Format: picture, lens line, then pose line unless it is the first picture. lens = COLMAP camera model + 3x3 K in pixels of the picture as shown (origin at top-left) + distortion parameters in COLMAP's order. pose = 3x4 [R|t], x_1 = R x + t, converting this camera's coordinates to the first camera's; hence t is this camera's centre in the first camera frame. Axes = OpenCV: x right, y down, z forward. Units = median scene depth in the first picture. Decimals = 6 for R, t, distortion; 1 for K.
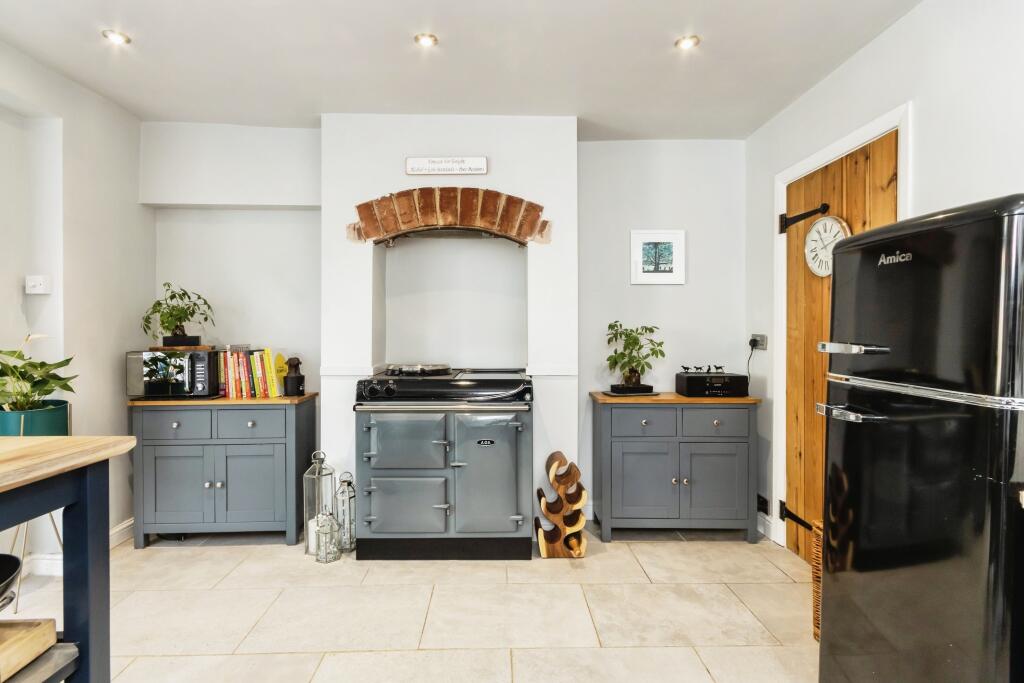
lens RADIAL K [[487.4, 0, 510.6], [0, 487.4, 334.7], [0, 0, 1]] dist [-0.001507, 0.000118]
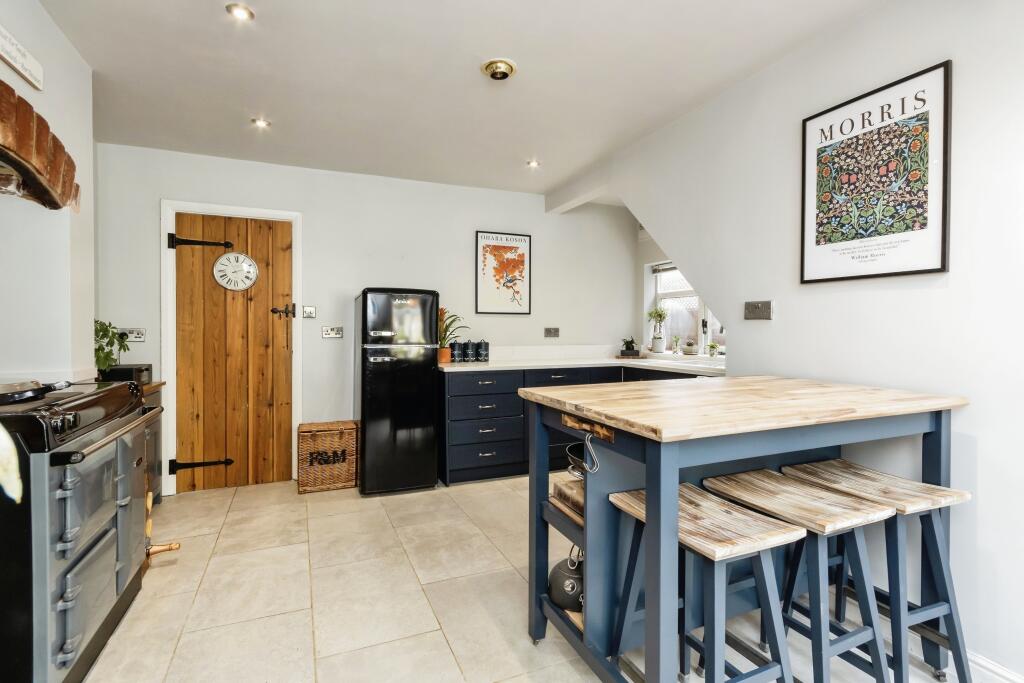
lens RADIAL K [[479.0, 0, 508.3], [0, 479.0, 329.2], [0, 0, 1]] dist [0.002426, 0.000711]
pose [[-0.382311, -0.005031, 0.924020, -0.912093], [-0.001873, 0.999987, 0.004670, -0.005473], [-0.924032, 0.000055, -0.382316, 0.657320]]
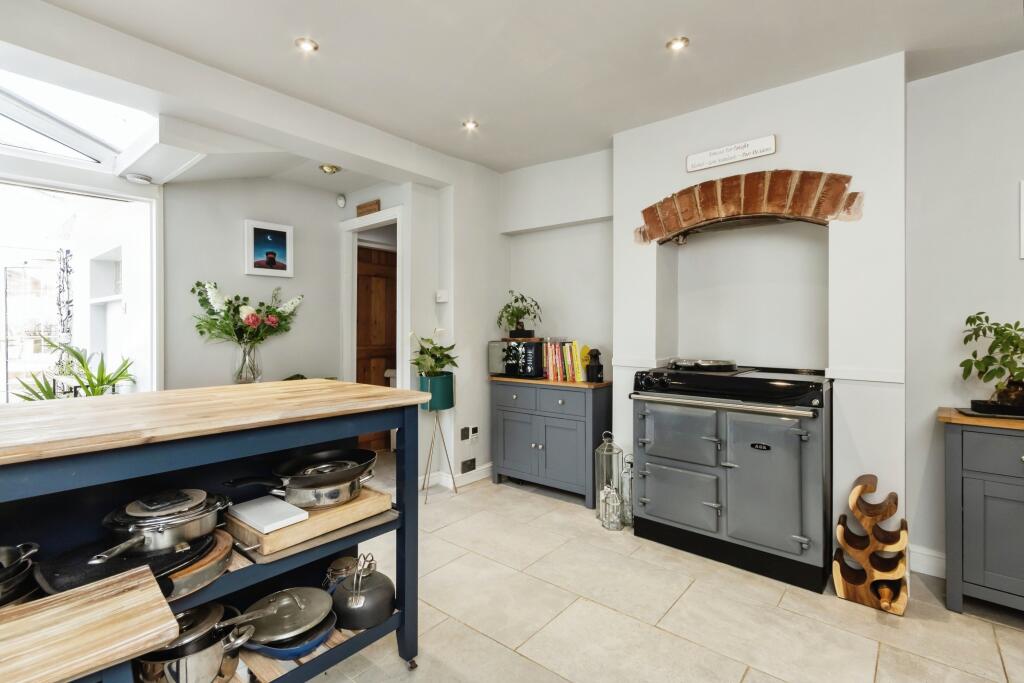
lens RADIAL K [[479.0, 0, 508.3], [0, 479.0, 329.2], [0, 0, 1]] dist [0.002426, 0.000711]
pose [[0.749354, 0.003747, -0.662159, 0.171629], [-0.005218, 0.999986, -0.000246, 0.000939], [0.662149, 0.003640, 0.749363, 0.003270]]
